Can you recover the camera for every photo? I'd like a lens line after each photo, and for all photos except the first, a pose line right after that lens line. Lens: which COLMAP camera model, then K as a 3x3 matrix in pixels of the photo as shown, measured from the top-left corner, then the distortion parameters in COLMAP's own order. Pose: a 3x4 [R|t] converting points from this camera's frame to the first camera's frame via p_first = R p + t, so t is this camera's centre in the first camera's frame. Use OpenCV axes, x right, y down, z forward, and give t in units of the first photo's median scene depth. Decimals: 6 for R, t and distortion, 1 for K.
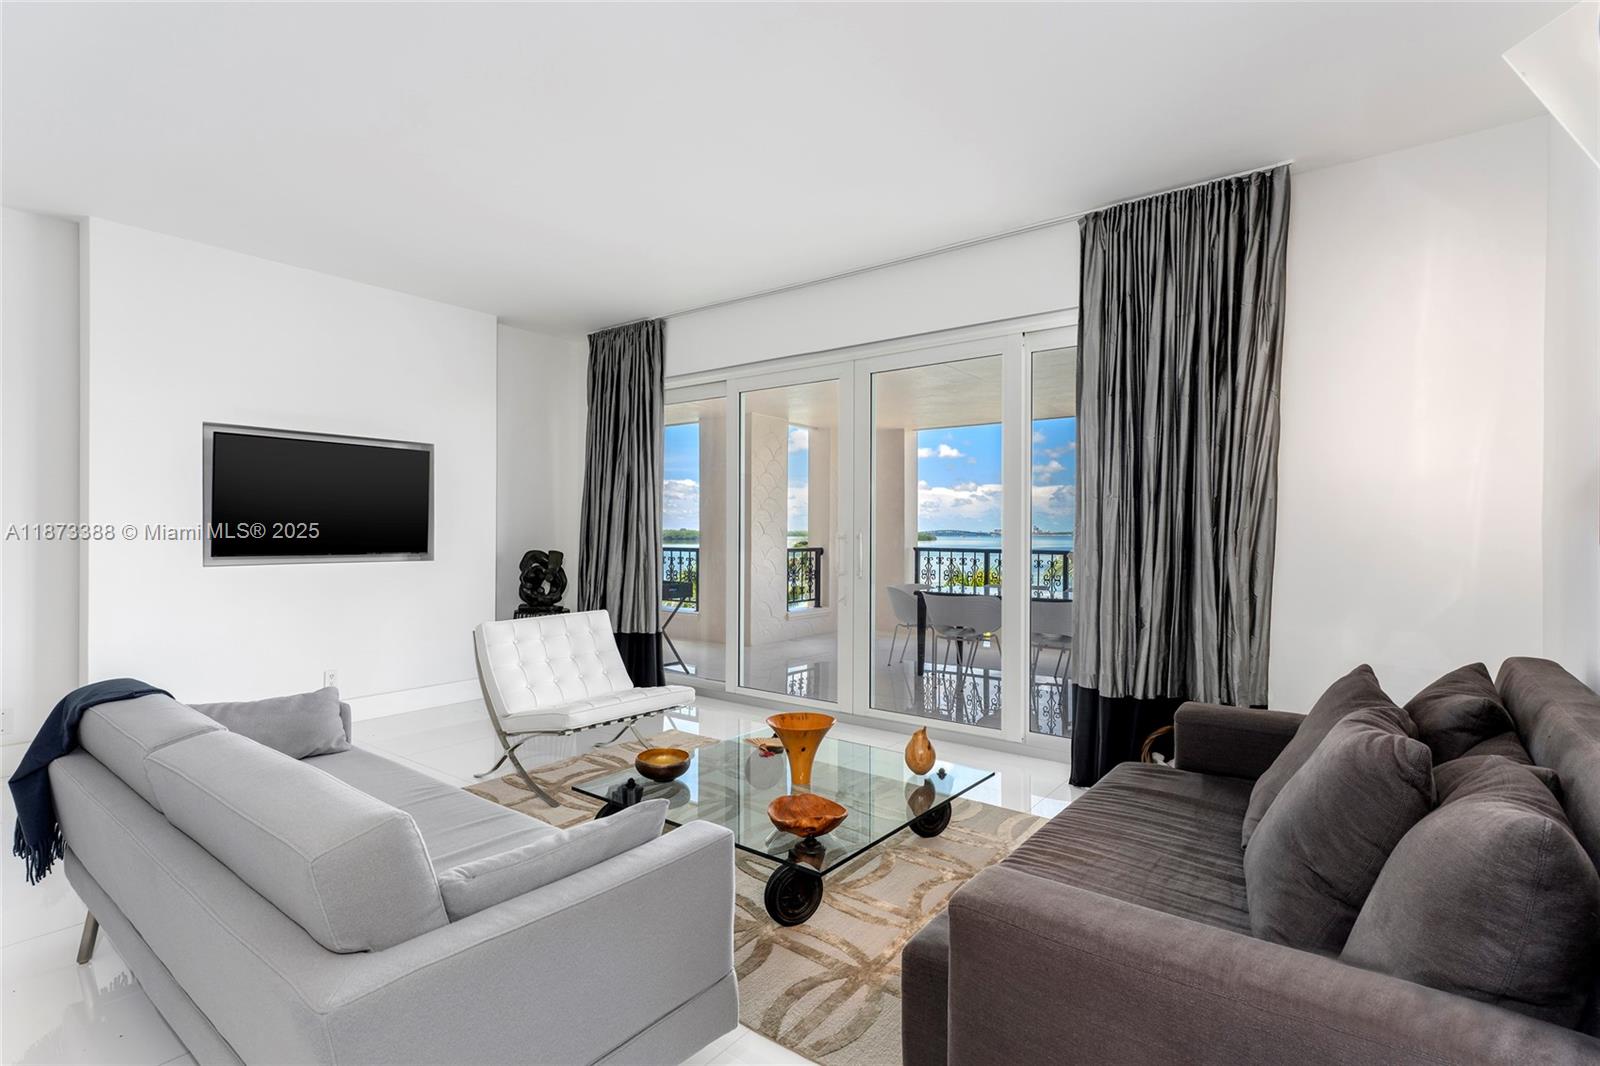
lens RADIAL K [[766.4, 0, 800.0], [0, 766.4, 533.0], [0, 0, 1]] dist [0.001508, 0.000001]
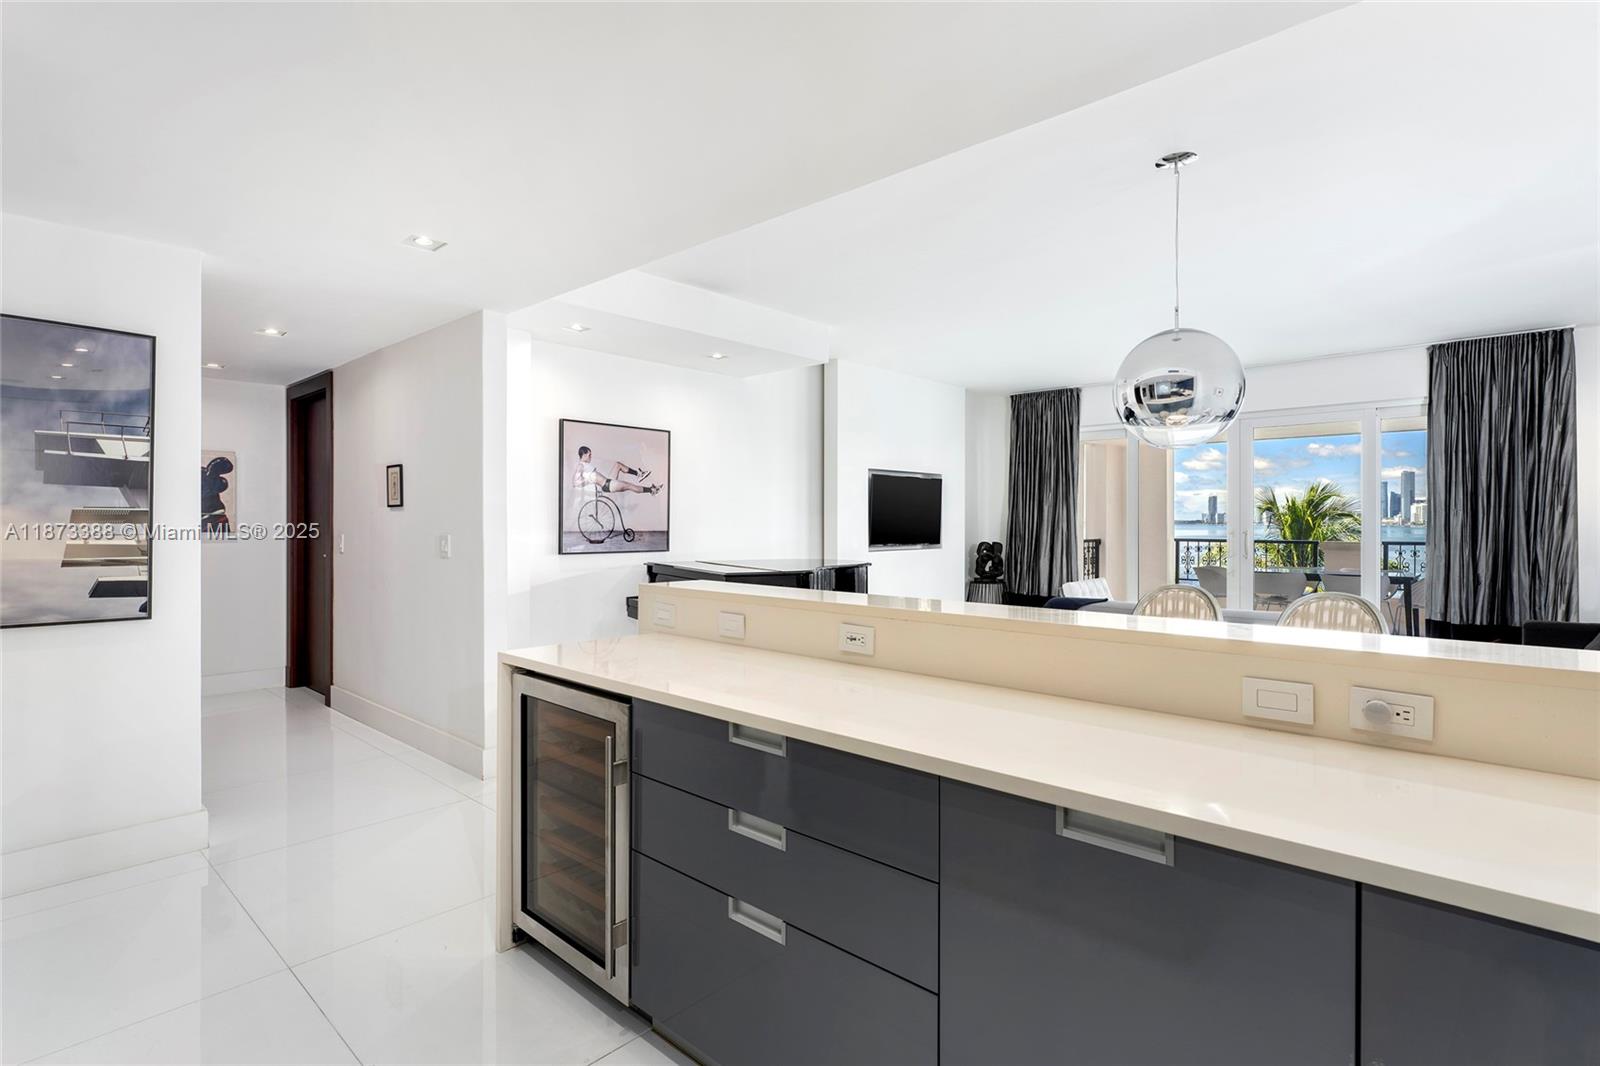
lens RADIAL K [[792.2, 0, 790.3], [0, 792.2, 523.8], [0, 0, 1]] dist [-0.001551, -0.000521]
pose [[0.994623, -0.005744, -0.103406, -0.898490], [0.005795, 0.999983, 0.000197, -0.024644], [0.103403, -0.000795, 0.994639, -0.931231]]
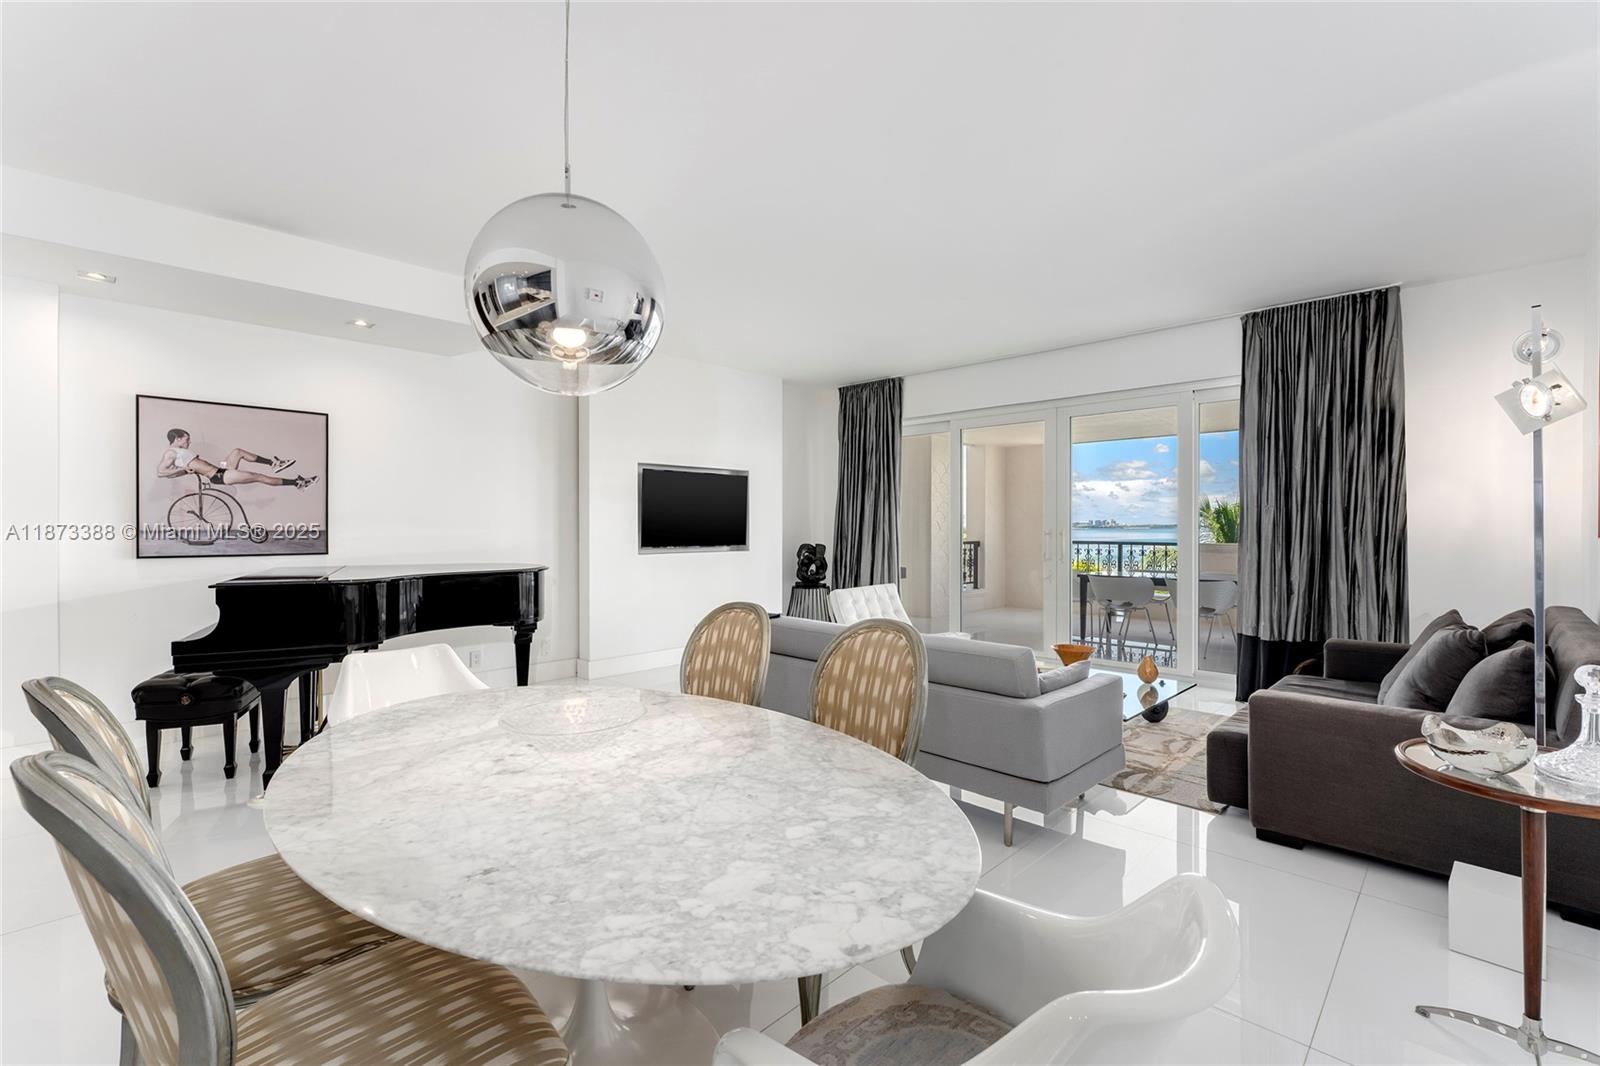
lens RADIAL K [[707.4, 0, 796.9], [0, 707.4, 531.0], [0, 0, 1]] dist [-0.001075, -0.000397]
pose [[0.992690, -0.005235, -0.120578, -0.329304], [0.005859, 0.999971, 0.004818, -0.011345], [0.120549, -0.005489, 0.992692, -0.462351]]
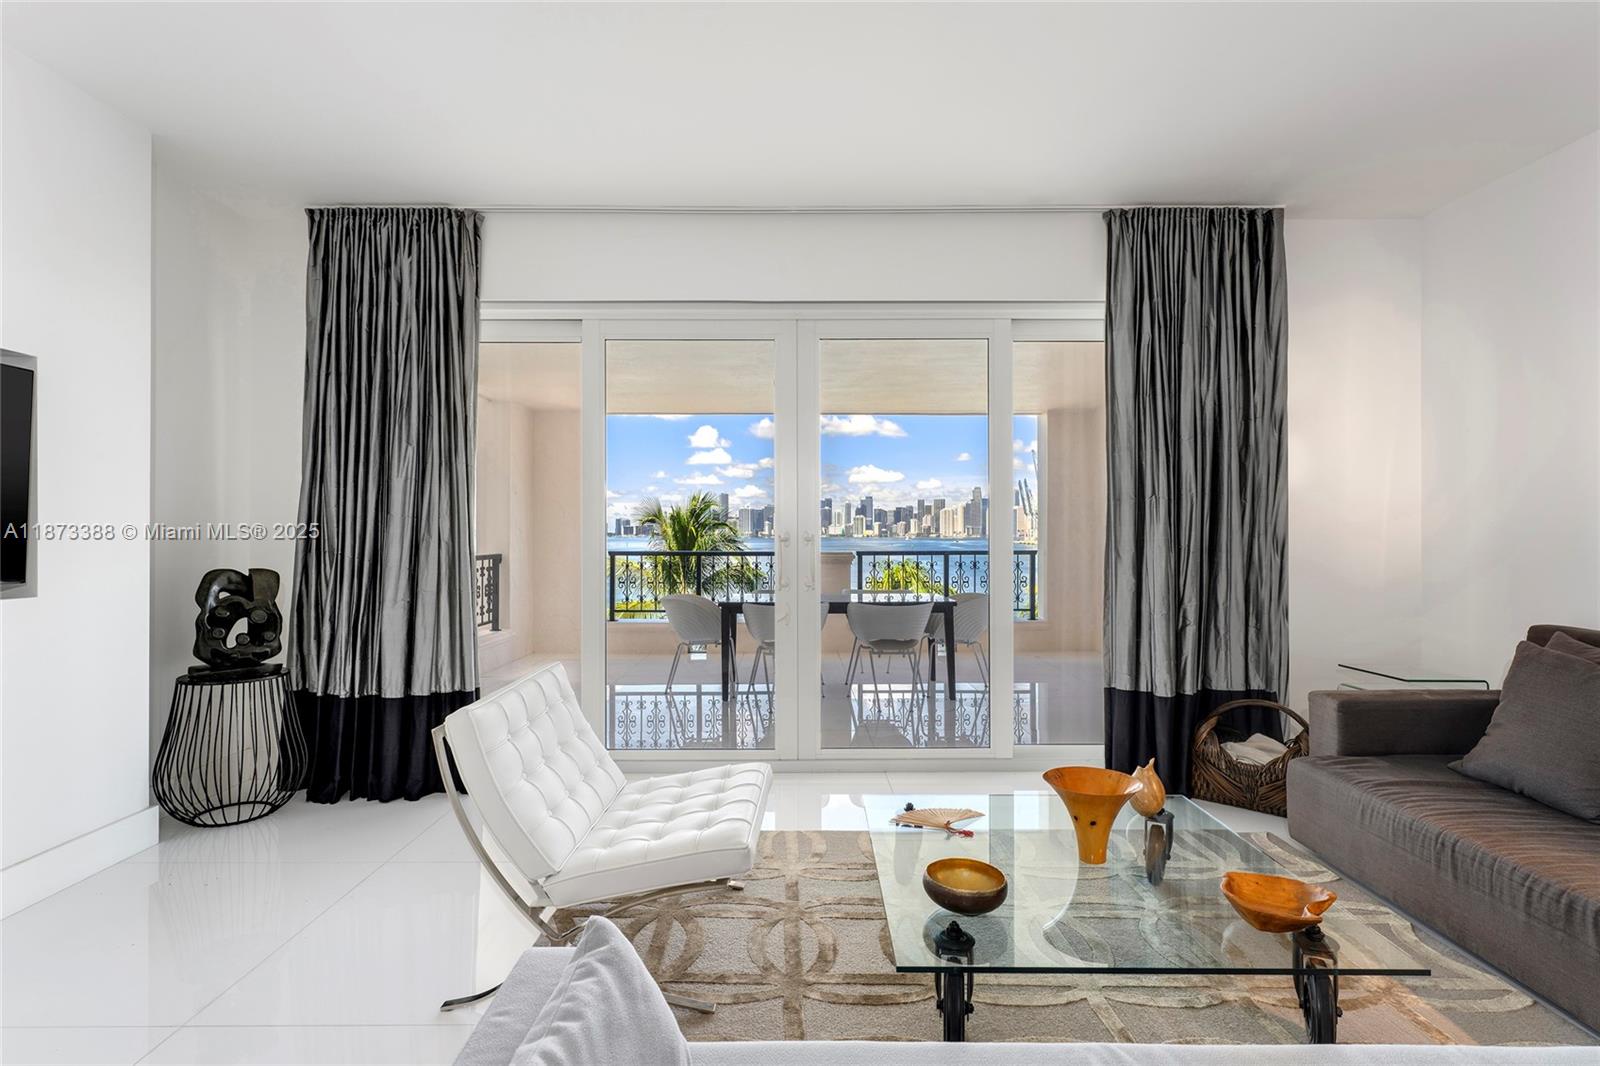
lens RADIAL K [[798.1, 0, 797.2], [0, 798.1, 530.8], [0, 0, 1]] dist [0.002068, 0.000125]
pose [[0.793734, -0.003726, 0.608253, -0.585841], [0.006024, 0.999980, -0.001735, -0.003292], [-0.608235, 0.005041, 0.793741, 0.445137]]
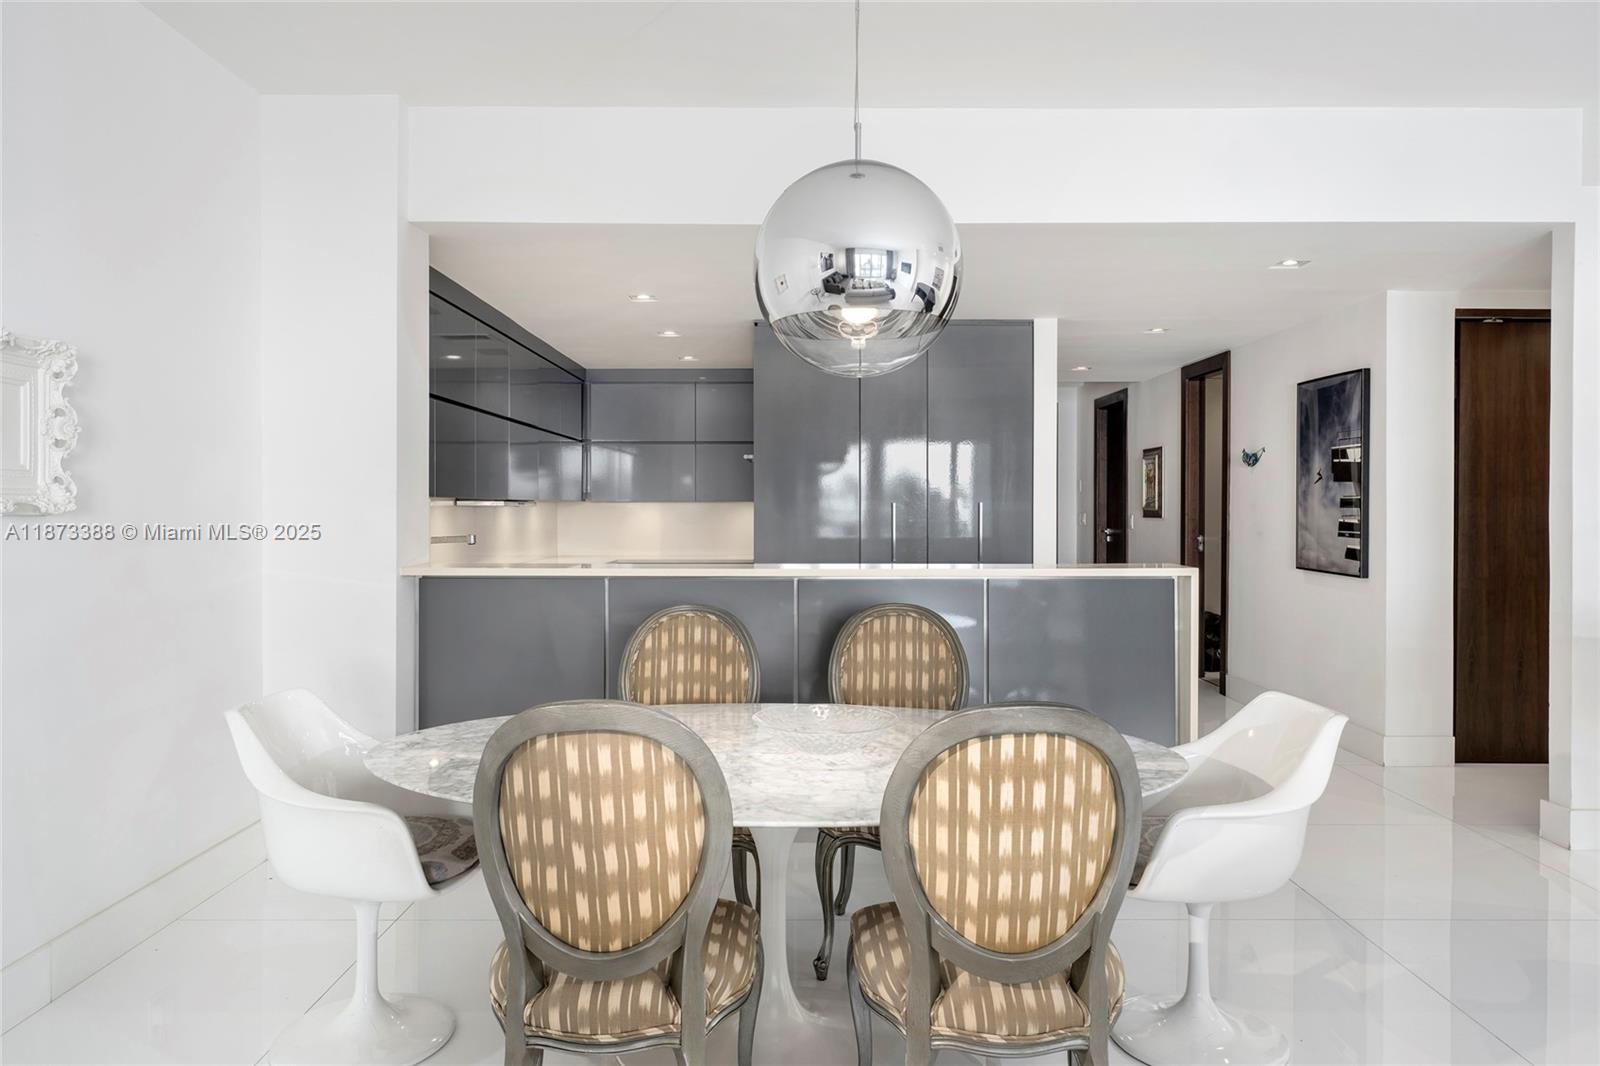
lens RADIAL K [[1060.8, 0, 783.9], [0, 1060.8, 524.1], [0, 0, 1]] dist [0.002953, 0.000851]
pose [[-0.807040, 0.002964, -0.590490, -0.106591], [-0.006617, 0.999879, 0.014063, -0.021188], [0.590460, 0.015257, -0.806923, 0.547268]]
